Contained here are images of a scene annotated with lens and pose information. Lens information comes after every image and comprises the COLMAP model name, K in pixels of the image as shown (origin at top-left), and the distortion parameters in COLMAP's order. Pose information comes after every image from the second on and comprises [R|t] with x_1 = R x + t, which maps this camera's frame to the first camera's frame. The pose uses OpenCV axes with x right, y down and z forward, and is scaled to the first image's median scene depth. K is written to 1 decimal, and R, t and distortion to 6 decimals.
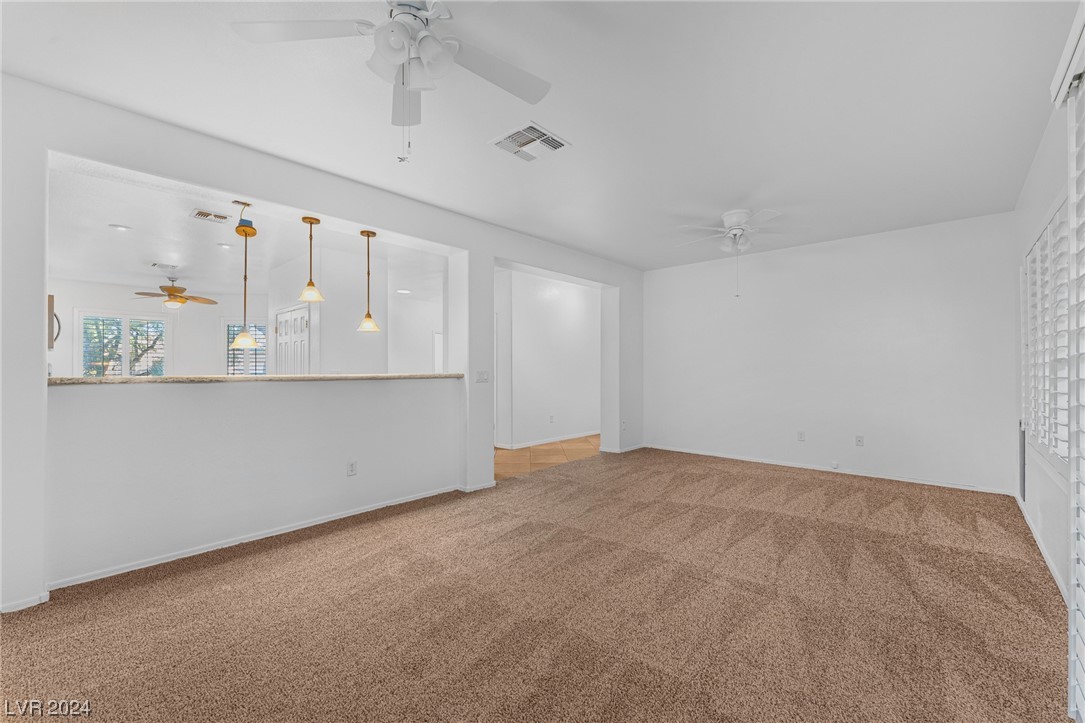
lens RADIAL K [[442.8, 0, 543.8], [0, 442.8, 366.2], [0, 0, 1]] dist [0.000738, 0.000033]
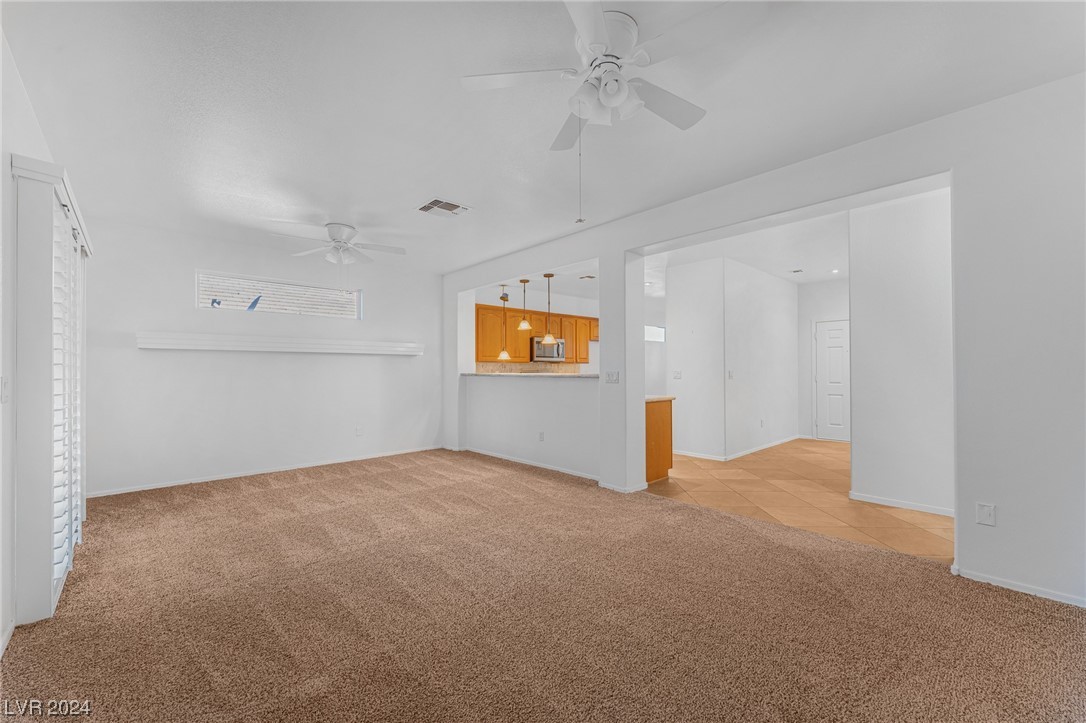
lens RADIAL K [[443.2, 0, 544.3], [0, 443.2, 366.2], [0, 0, 1]] dist [0.000738, 0.000033]
pose [[-0.078542, -0.018153, -0.996746, 1.029680], [0.002950, 0.999826, -0.018442, 0.020925], [0.996906, -0.004389, -0.078474, 1.096649]]
